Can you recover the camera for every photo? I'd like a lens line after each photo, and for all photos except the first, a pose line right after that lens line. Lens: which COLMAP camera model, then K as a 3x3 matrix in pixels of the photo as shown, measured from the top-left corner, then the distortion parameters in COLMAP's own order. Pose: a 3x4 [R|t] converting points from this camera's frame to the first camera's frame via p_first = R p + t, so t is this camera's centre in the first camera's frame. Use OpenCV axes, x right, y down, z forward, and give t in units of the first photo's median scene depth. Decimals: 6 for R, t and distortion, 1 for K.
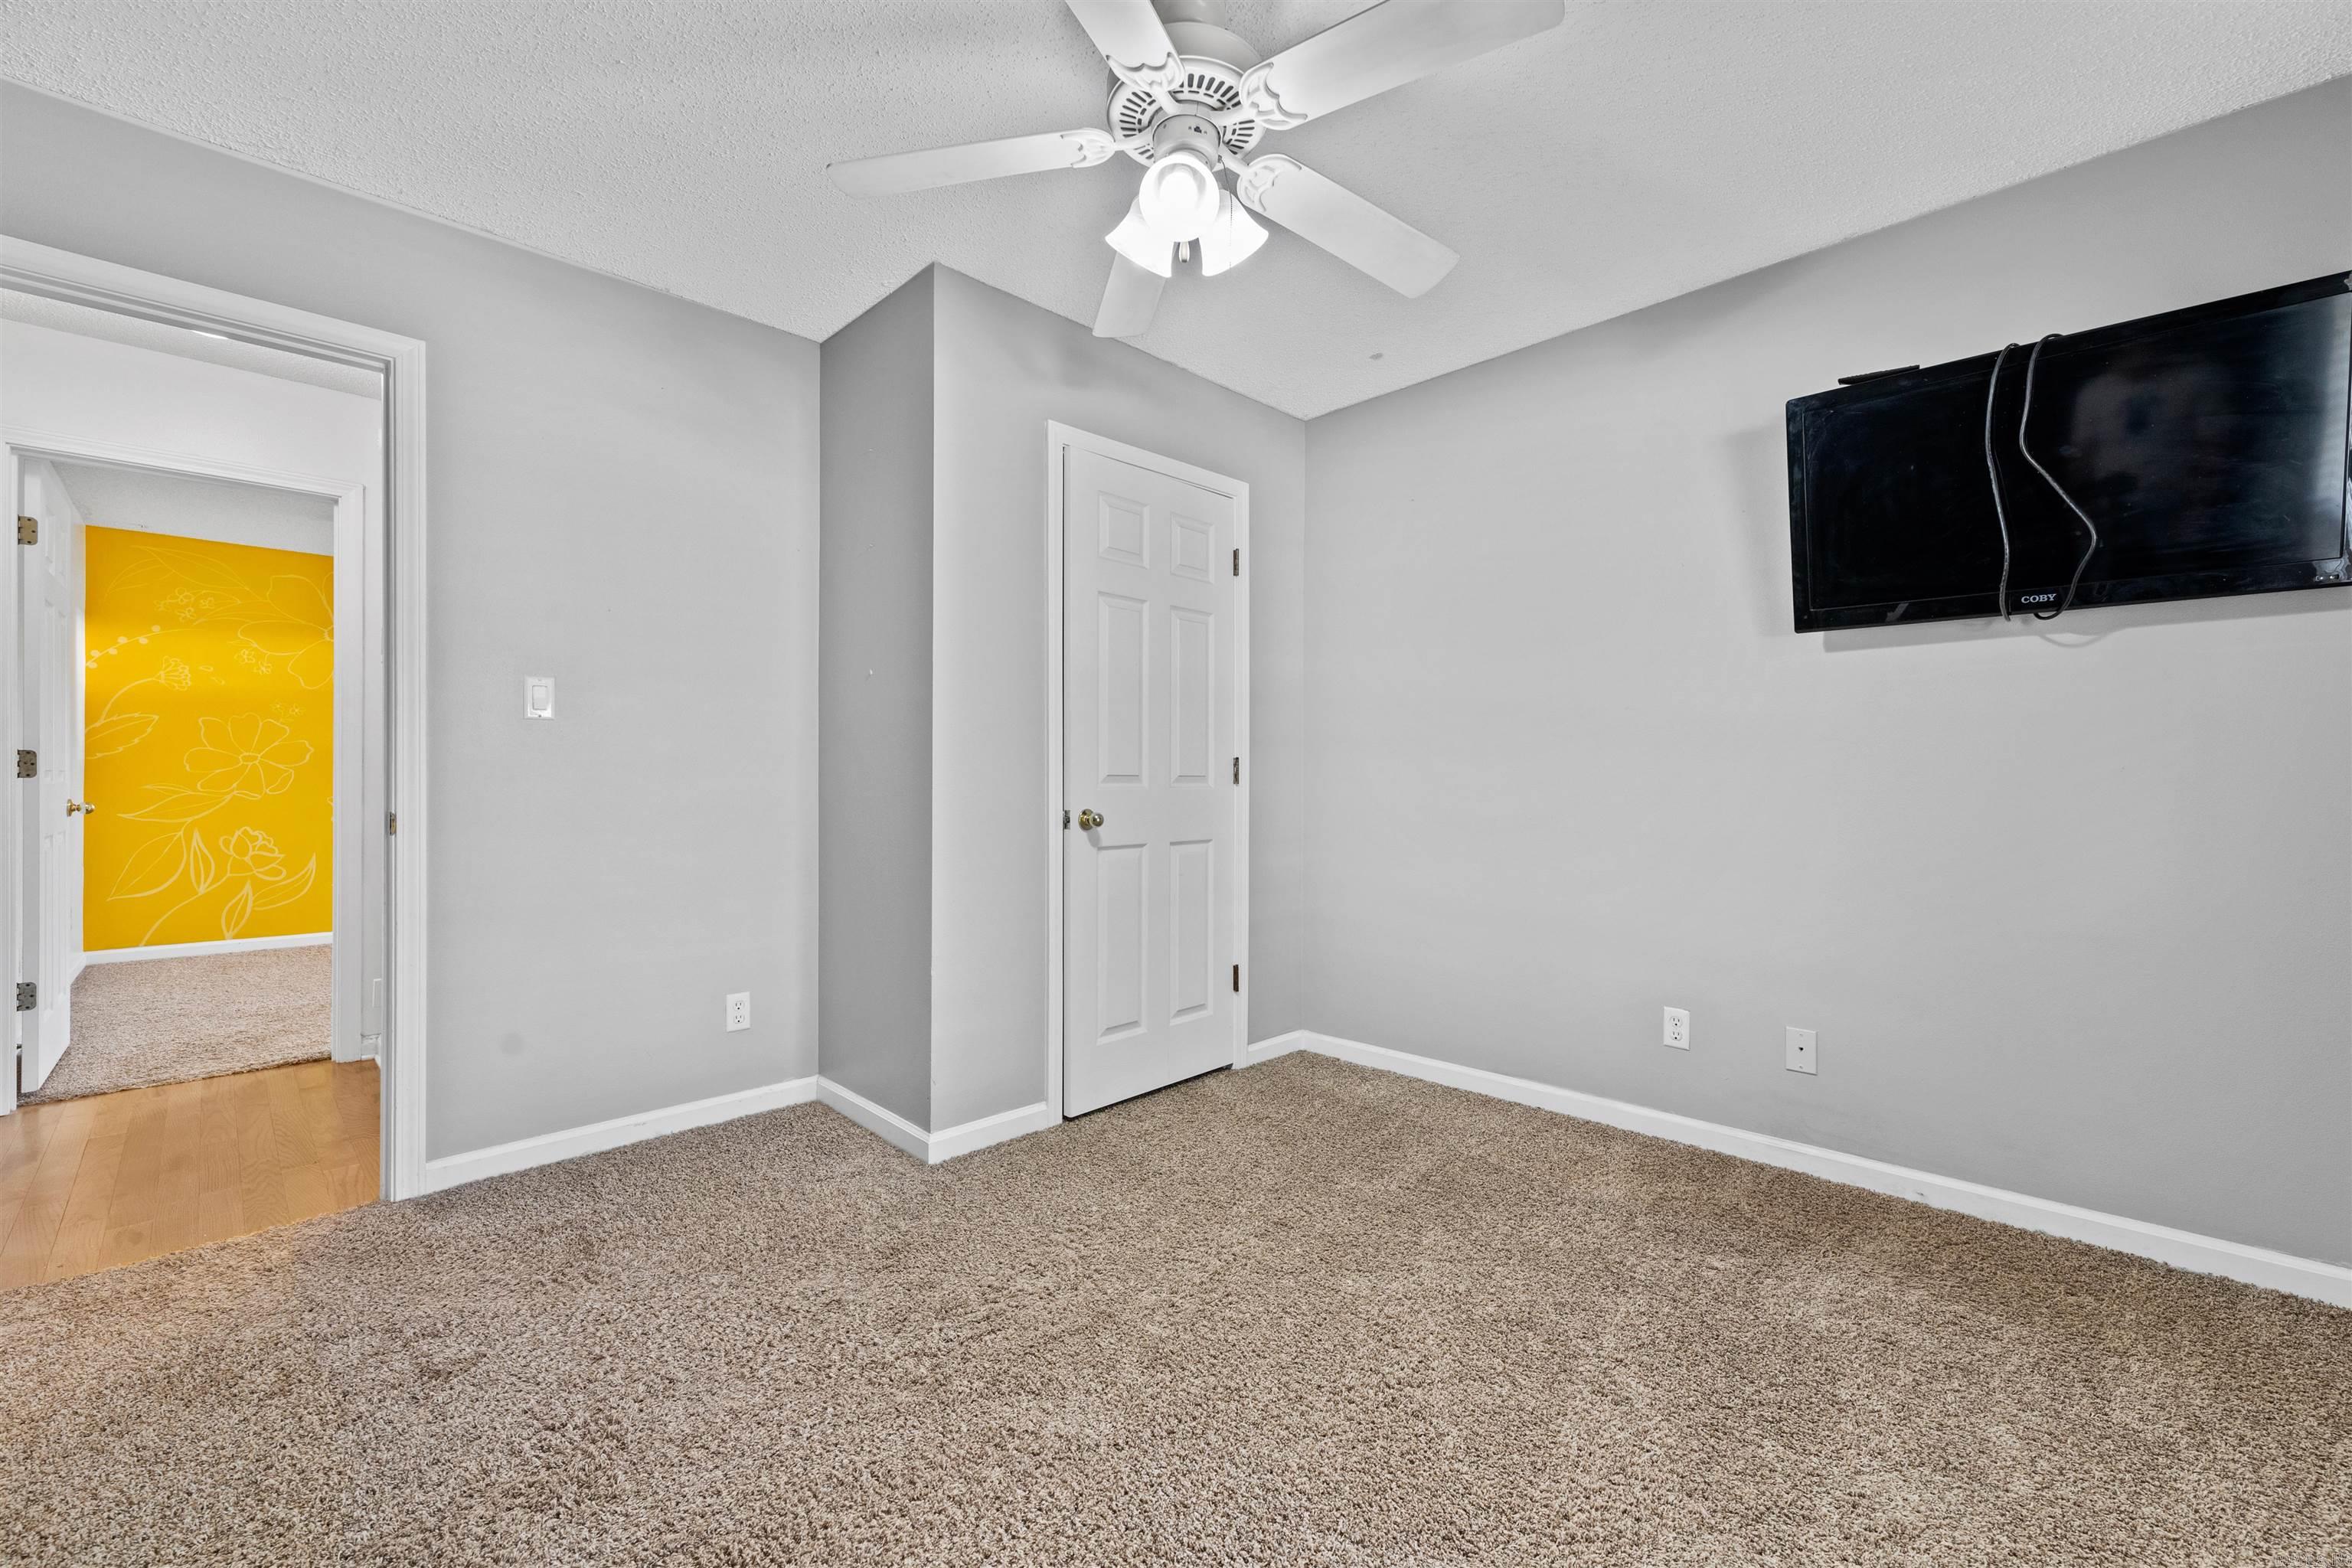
lens RADIAL K [[951.9, 0, 1174.2], [0, 951.9, 788.3], [0, 0, 1]] dist [-0.002403, -0.000539]
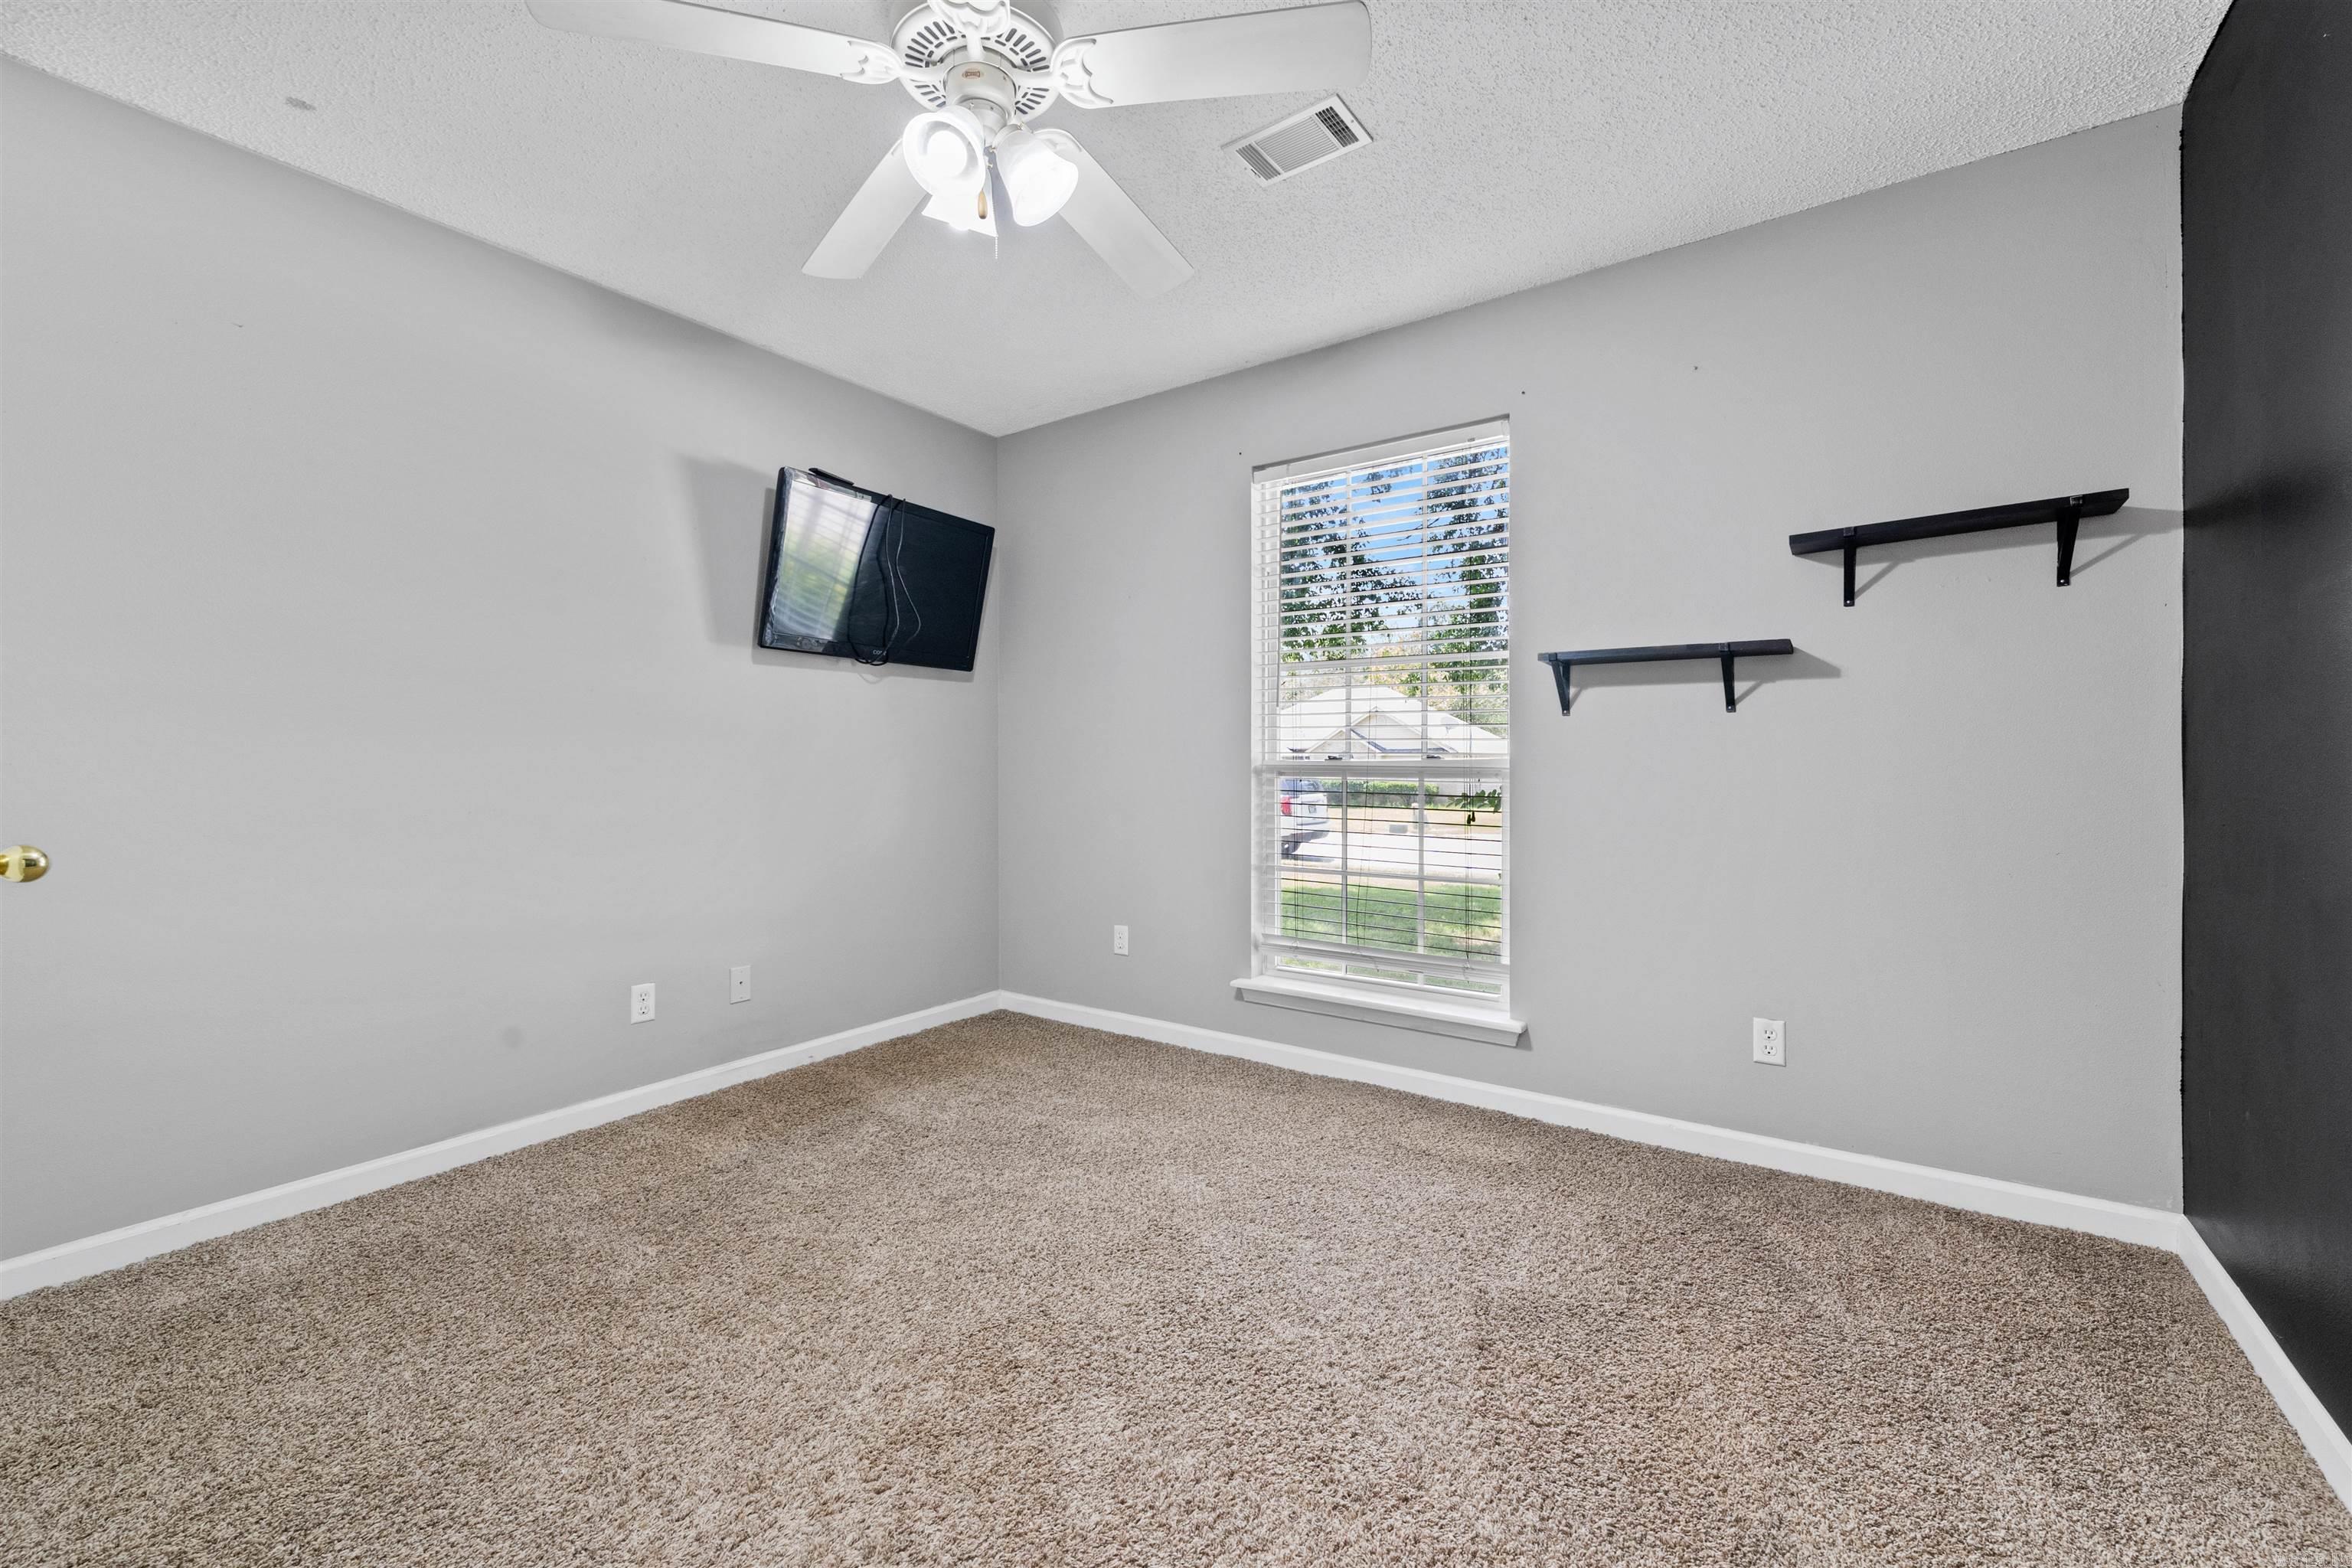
lens RADIAL K [[960.4, 0, 1176.5], [0, 960.4, 777.3], [0, 0, 1]] dist [0.001282, -0.000379]
pose [[-0.185156, -0.014106, 0.982608, -0.690531], [0.007483, 0.999848, 0.015764, -0.008292], [-0.982681, 0.010271, -0.185023, 0.697064]]
